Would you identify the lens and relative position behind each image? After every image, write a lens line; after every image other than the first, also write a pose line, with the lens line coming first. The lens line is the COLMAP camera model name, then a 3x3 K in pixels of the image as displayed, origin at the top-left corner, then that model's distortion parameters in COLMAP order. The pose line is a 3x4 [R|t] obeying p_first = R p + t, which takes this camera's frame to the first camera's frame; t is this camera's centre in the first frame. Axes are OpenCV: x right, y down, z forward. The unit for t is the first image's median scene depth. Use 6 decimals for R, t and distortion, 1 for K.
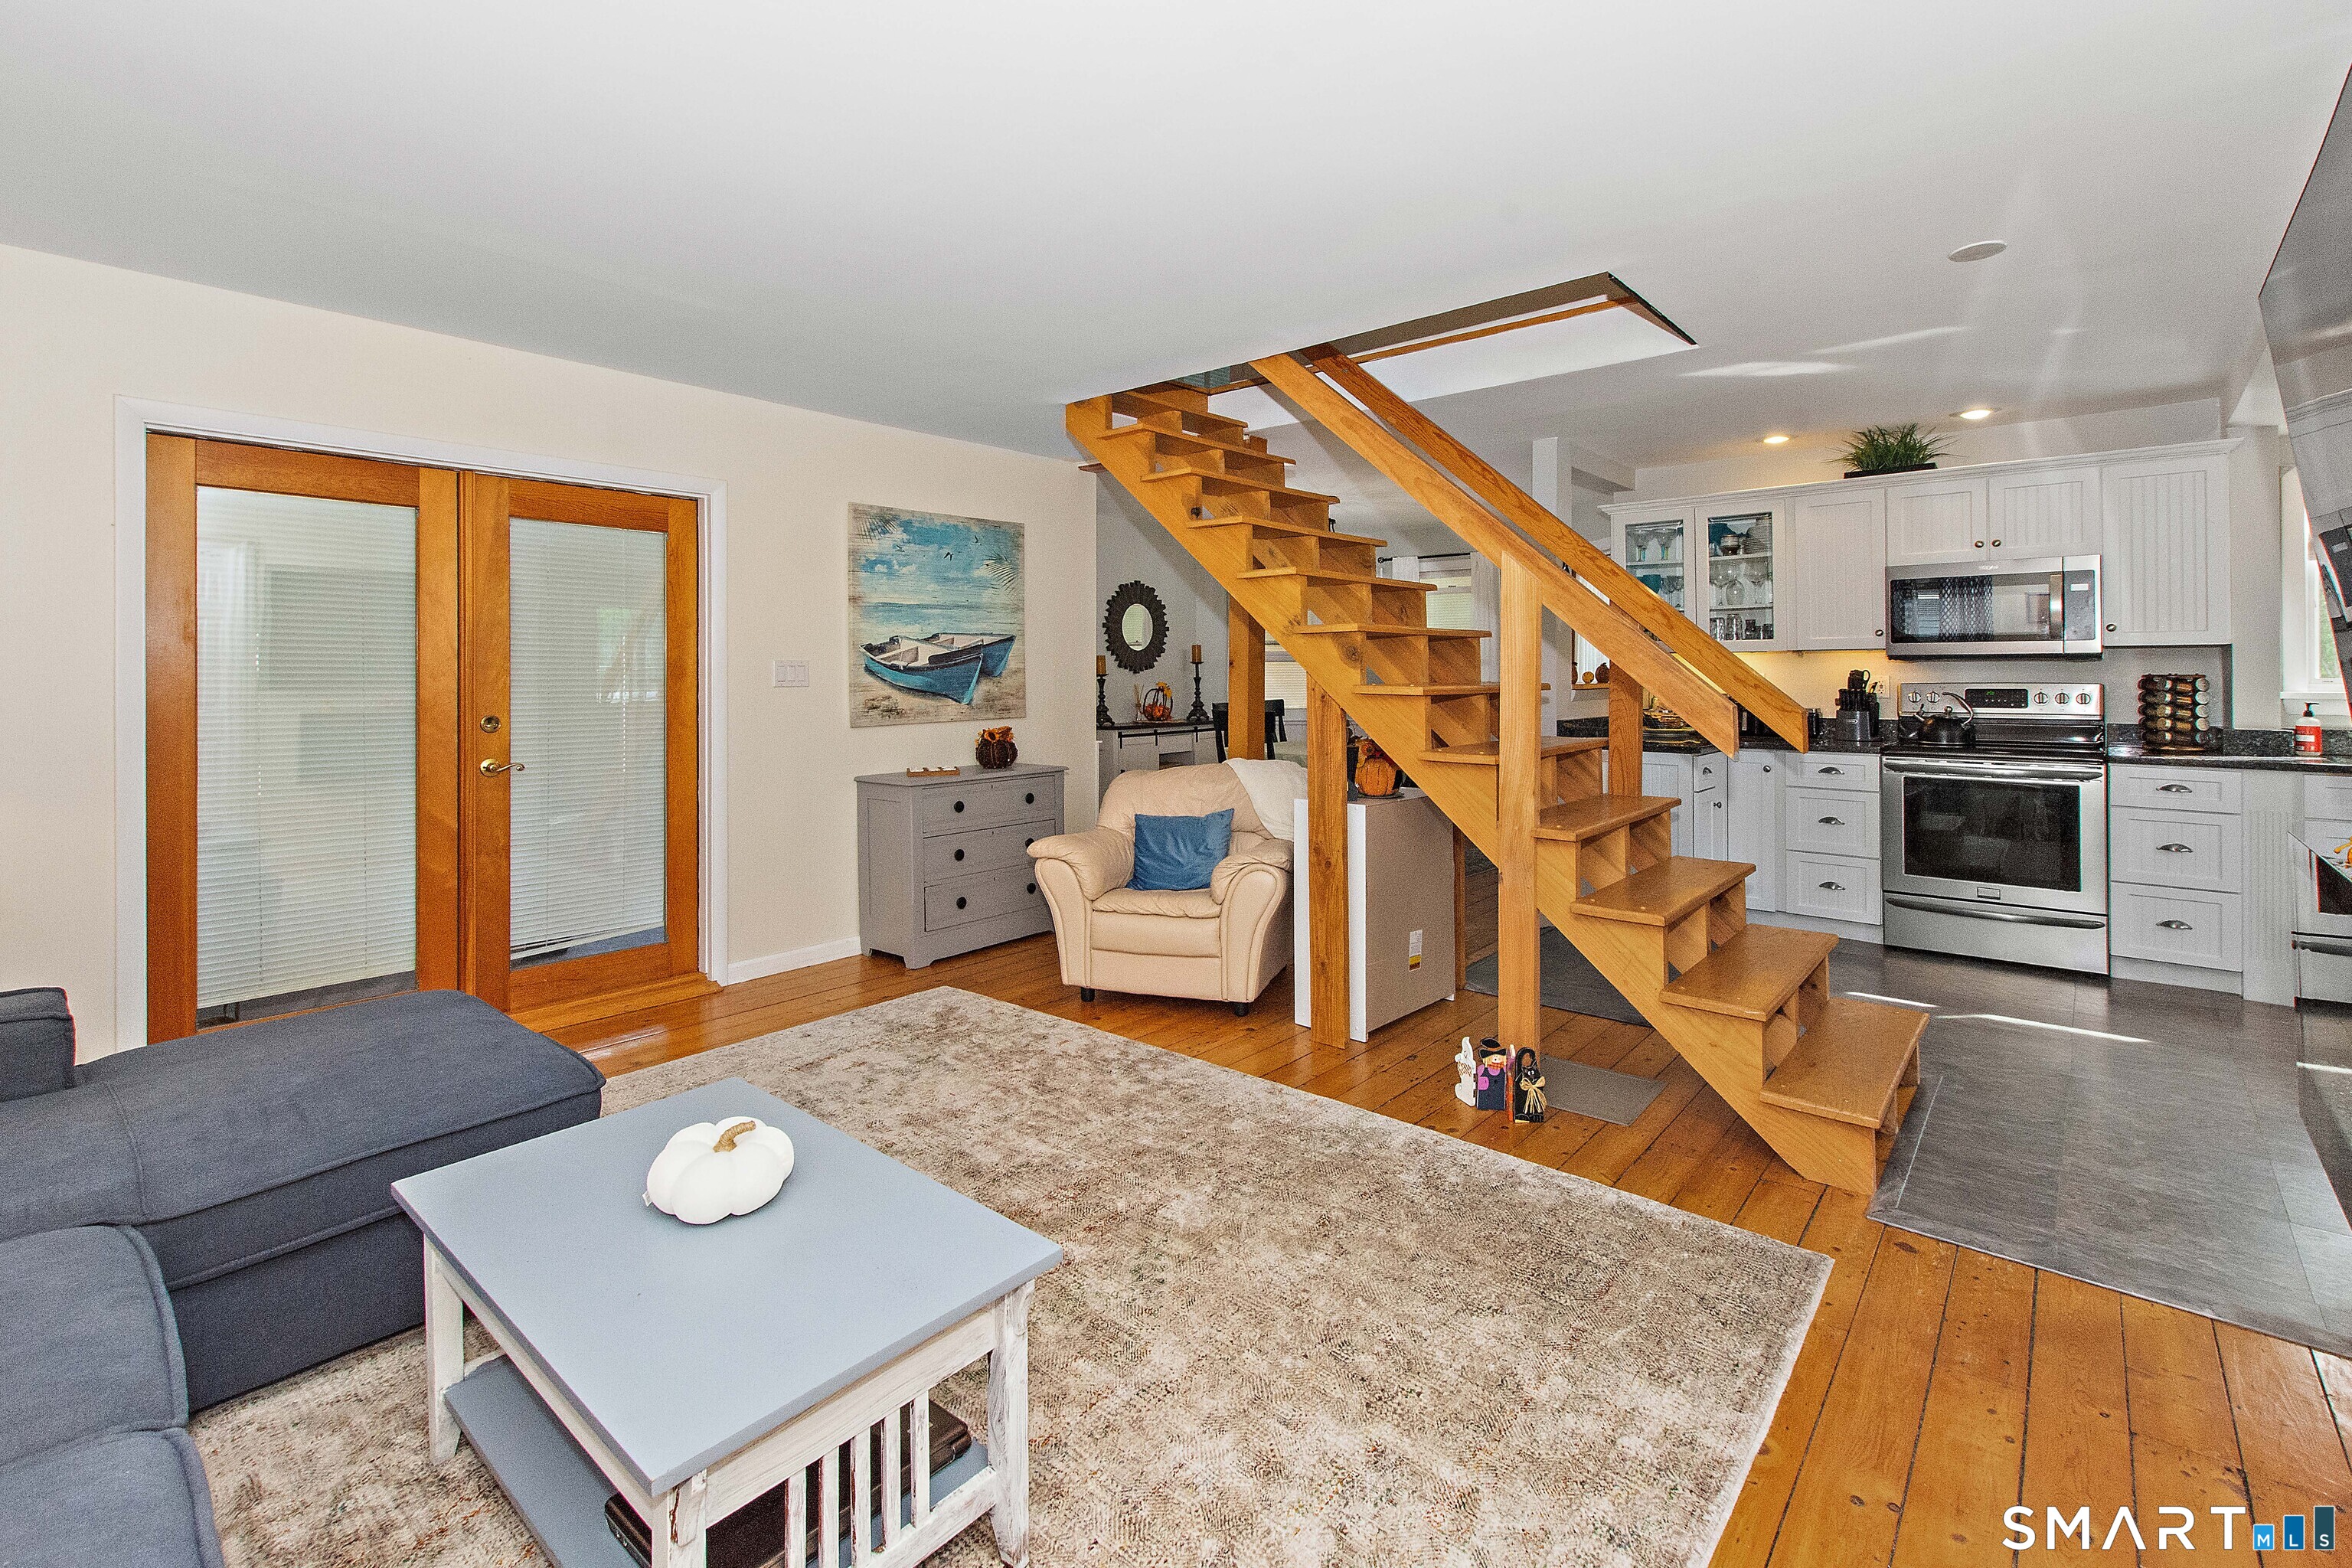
lens RADIAL K [[1062.3, 0, 1179.1], [0, 1062.3, 666.9], [0, 0, 1]] dist [-0.000443, -0.000546]
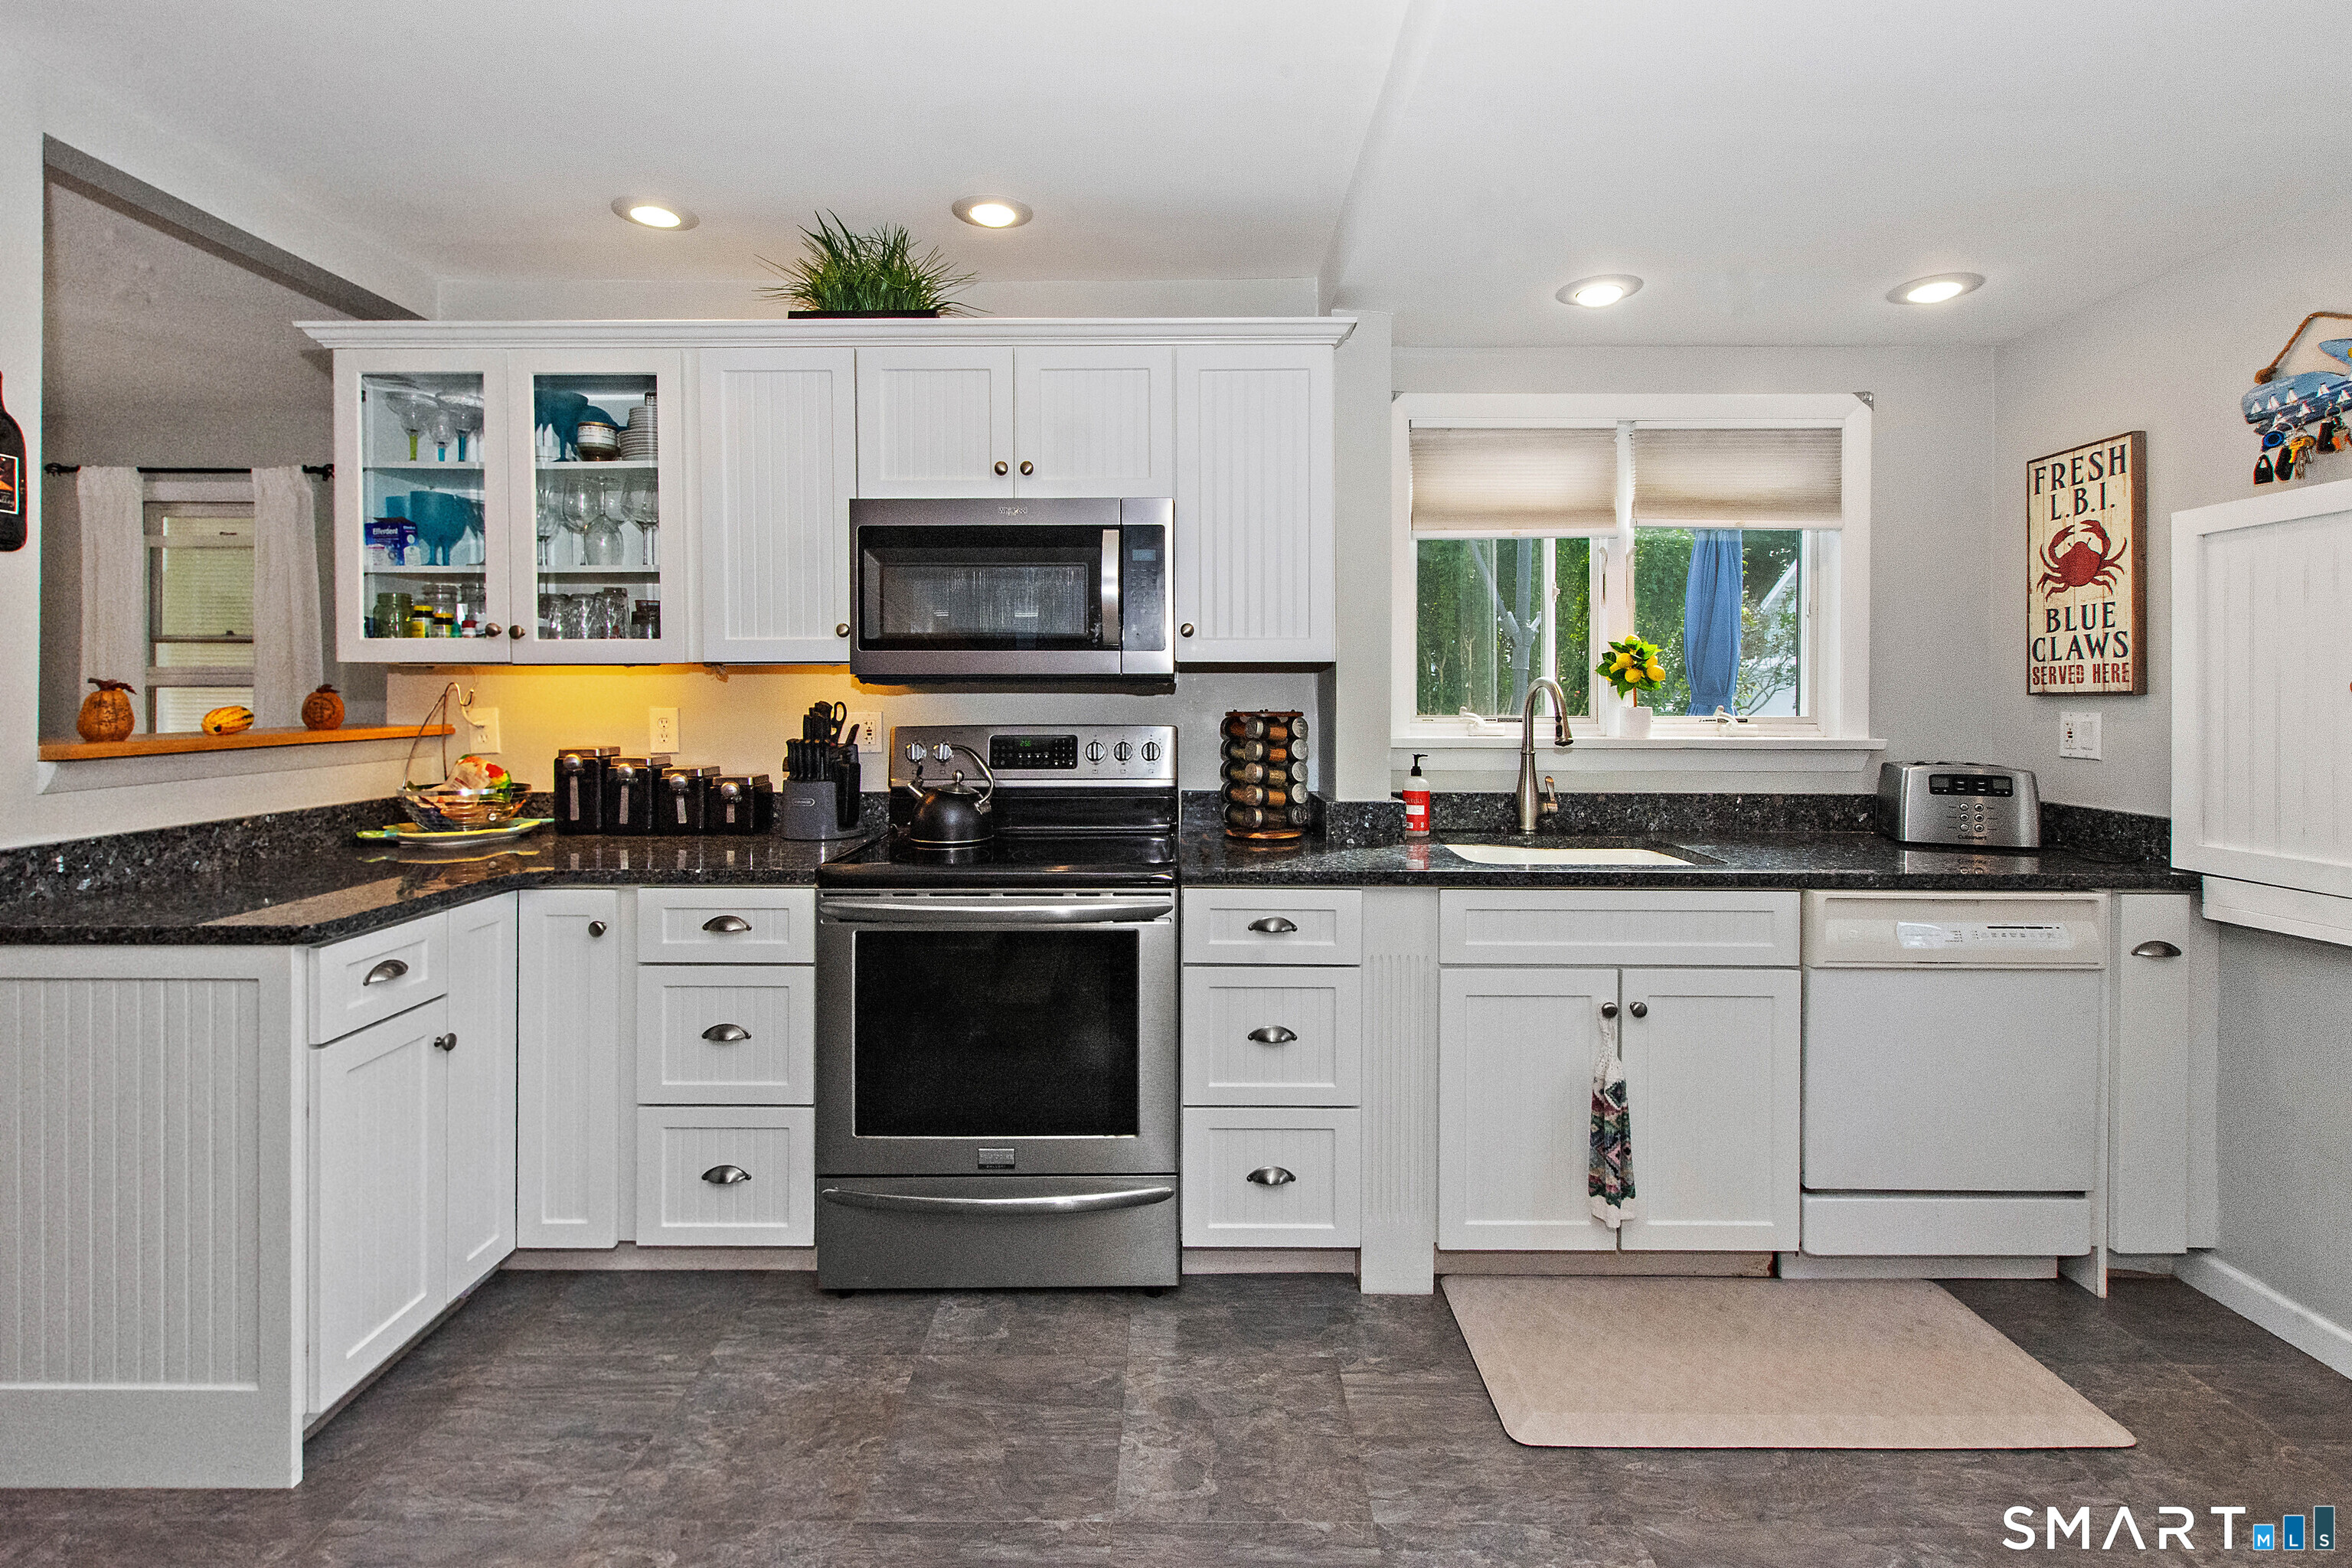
lens RADIAL K [[1036.7, 0, 1177.8], [0, 1036.7, 688.6], [0, 0, 1]] dist [-0.000887, -0.000209]
pose [[0.762295, 0.001179, 0.647229, 0.509915], [-0.005591, 0.999973, 0.004763, -0.008159], [-0.647206, -0.007250, 0.762281, 0.574236]]
